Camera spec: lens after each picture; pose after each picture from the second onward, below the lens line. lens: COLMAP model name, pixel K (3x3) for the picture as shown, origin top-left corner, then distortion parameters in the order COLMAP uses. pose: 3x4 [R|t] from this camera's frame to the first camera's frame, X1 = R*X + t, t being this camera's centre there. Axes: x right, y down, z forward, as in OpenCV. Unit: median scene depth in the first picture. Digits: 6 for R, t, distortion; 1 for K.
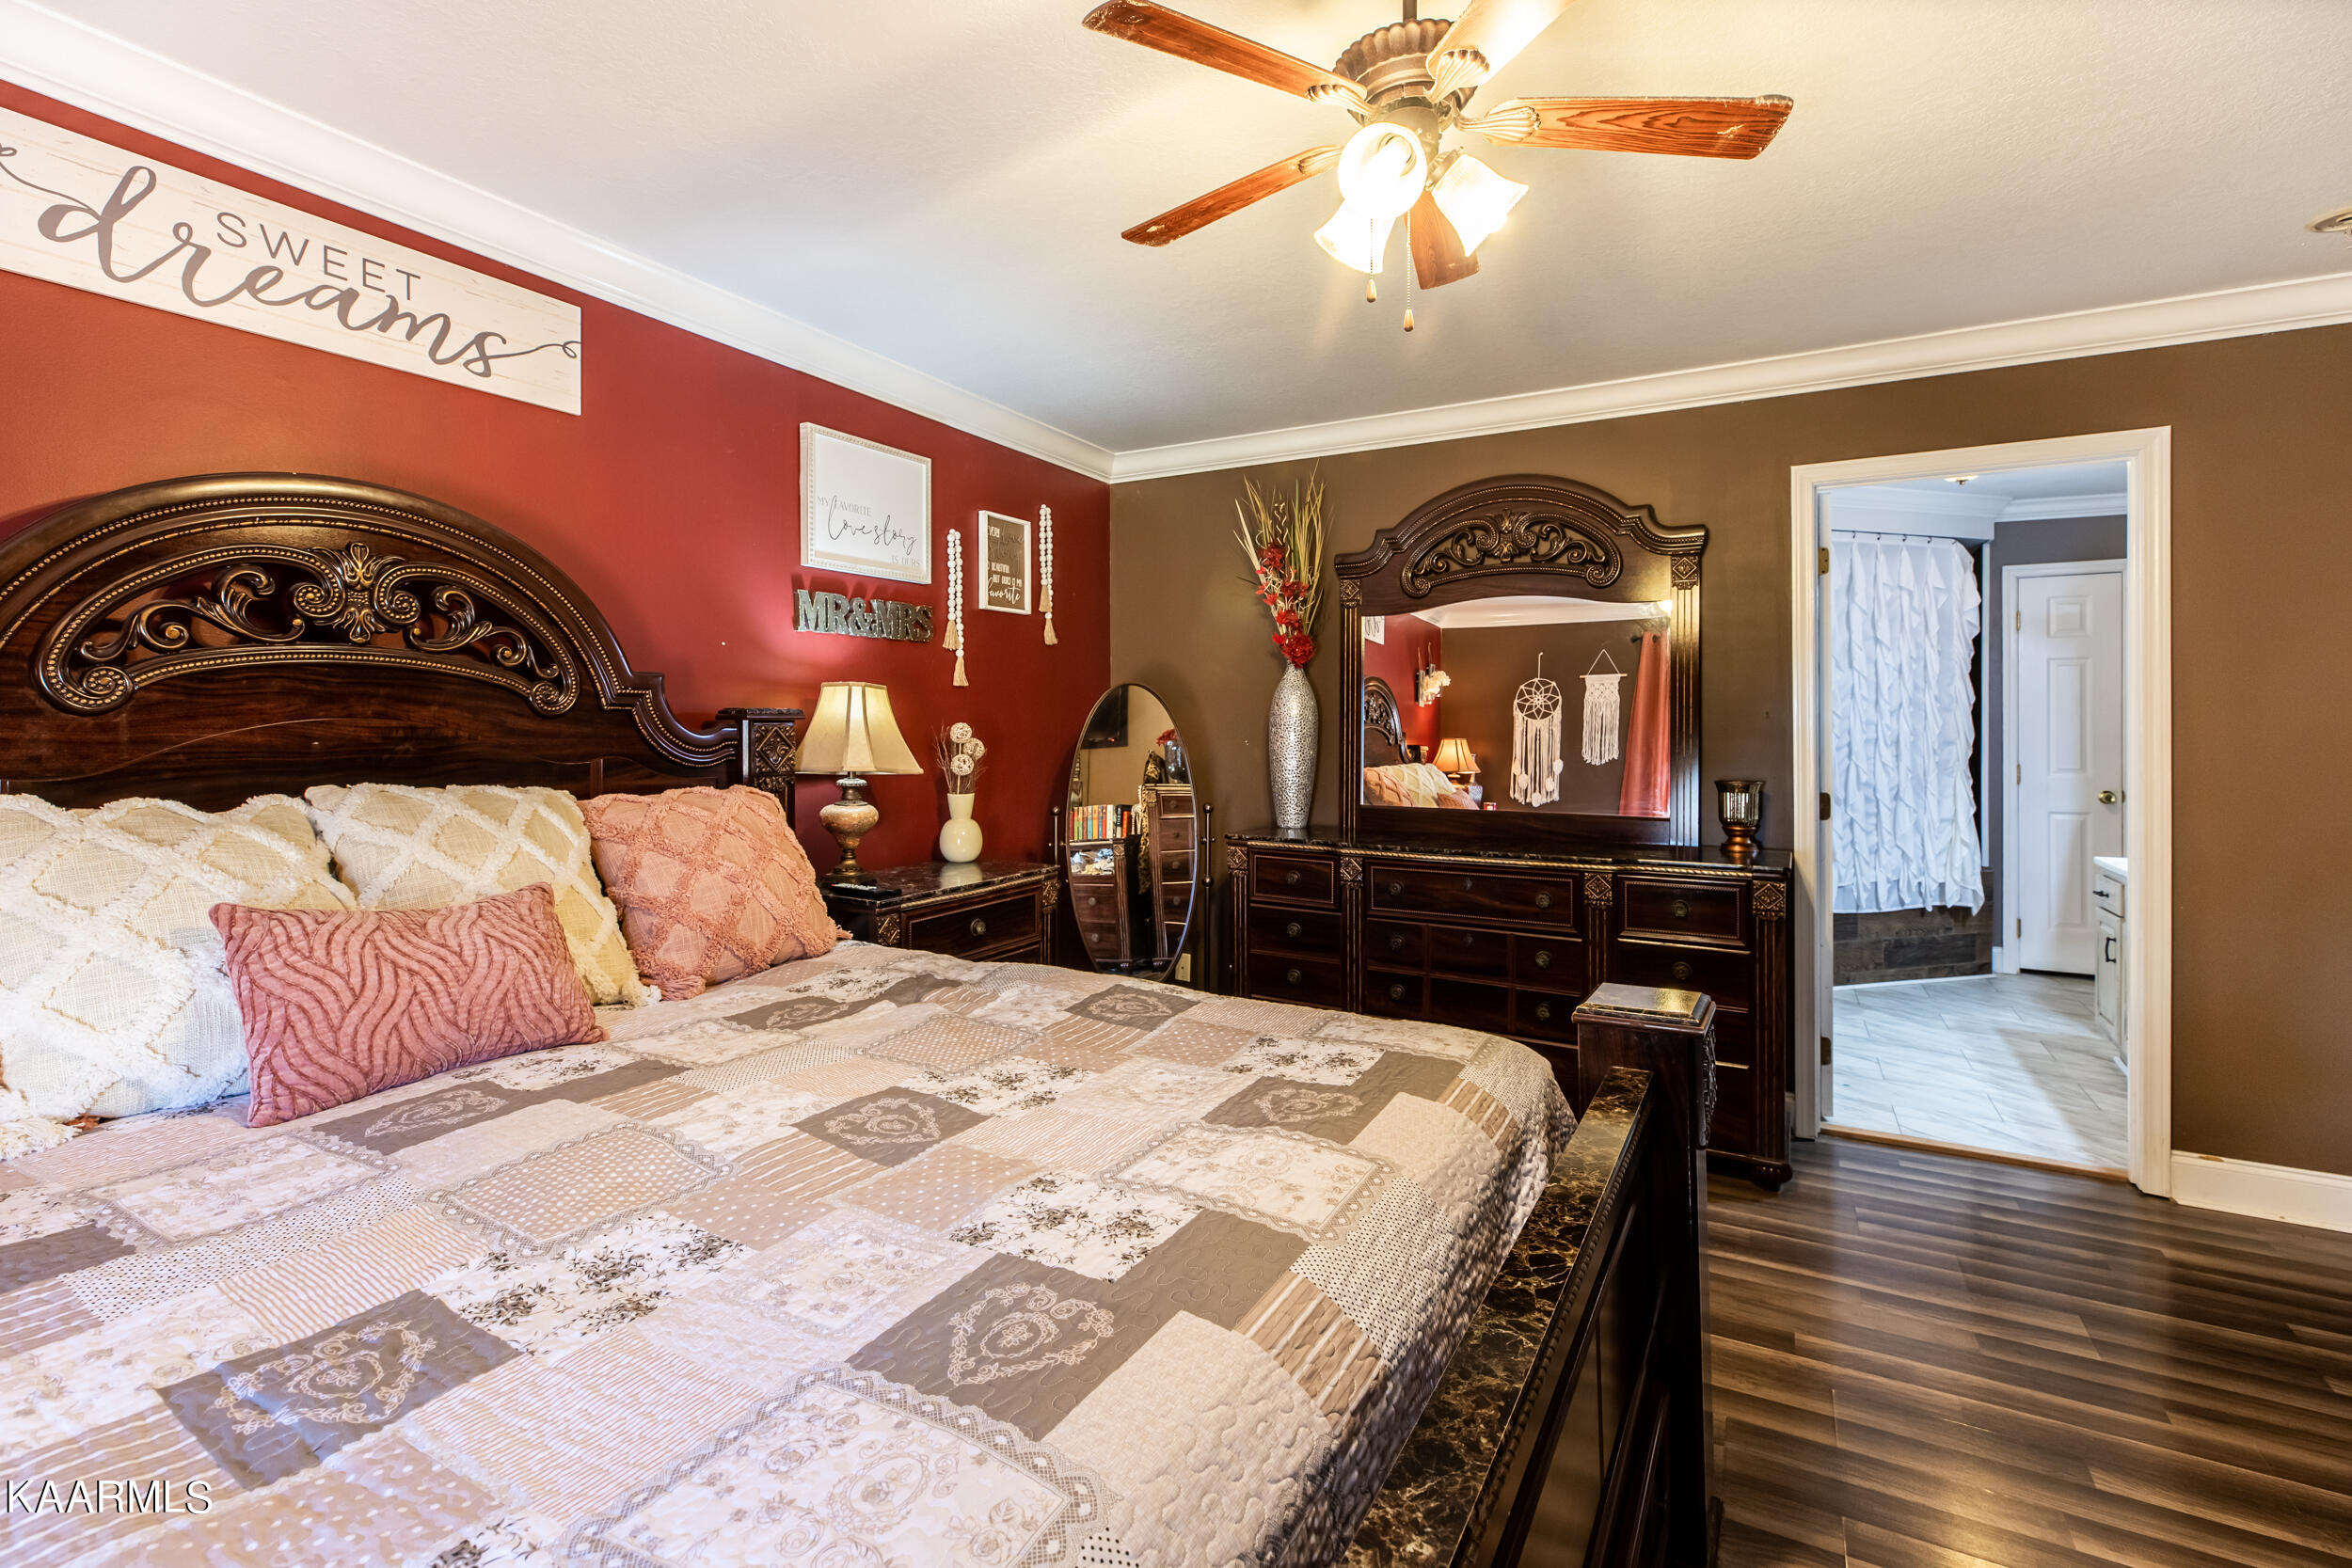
lens RADIAL K [[1076.1, 0, 1181.9], [0, 1076.1, 733.2], [0, 0, 1]] dist [0.003876, 0.001554]
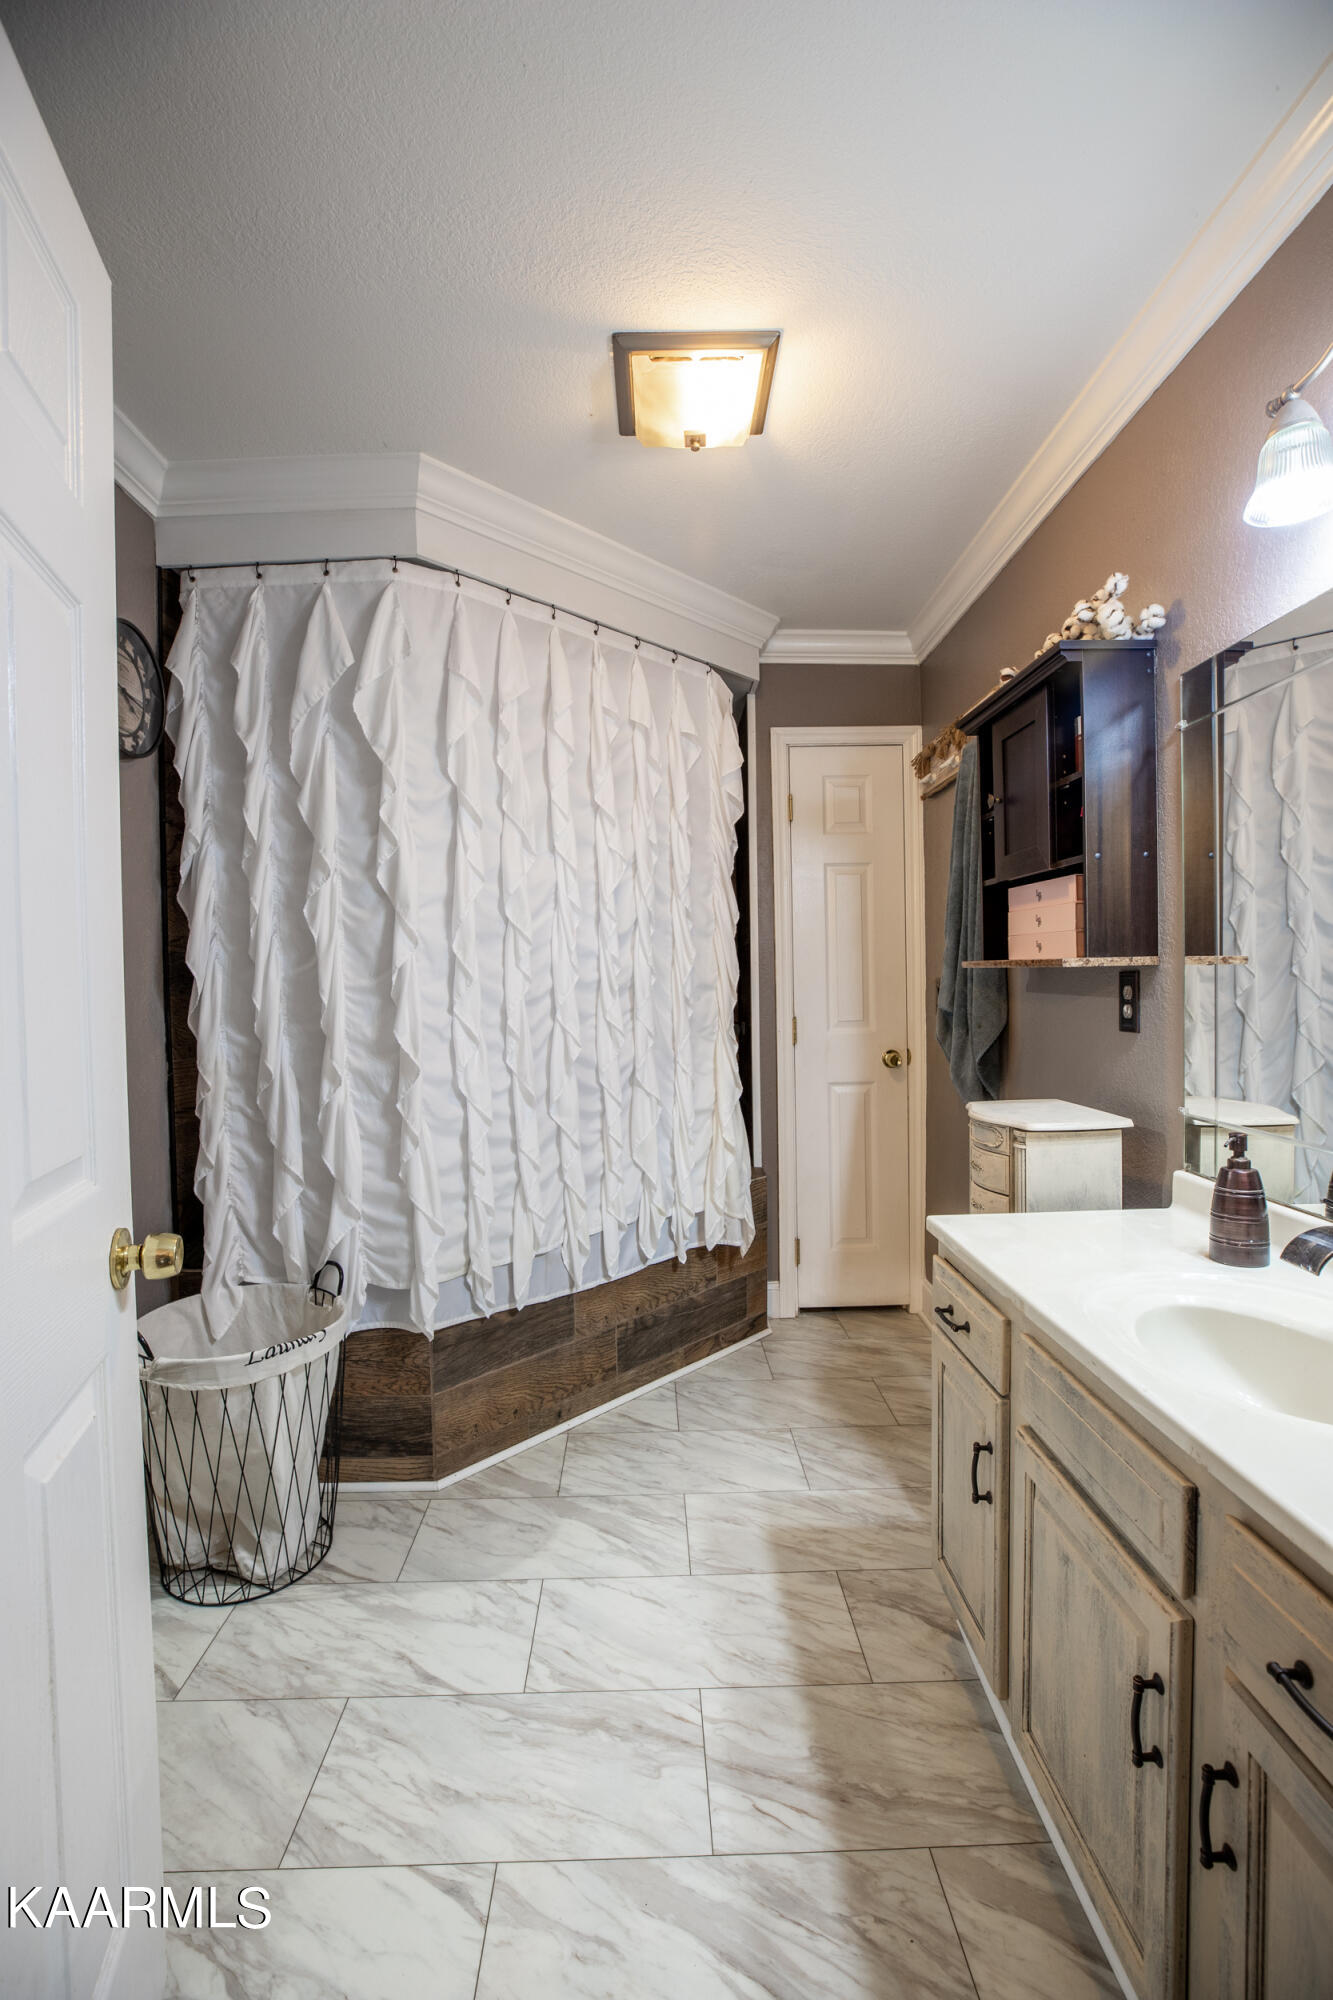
lens RADIAL K [[915.2, 0, 665.4], [0, 915.2, 1002.9], [0, 0, 1]] dist [0.003876, 0.001554]
pose [[0.862828, -0.025443, 0.504857, 0.426528], [0.017456, 0.999637, 0.020545, 0.007097], [-0.505196, -0.008914, 0.862958, 0.559363]]
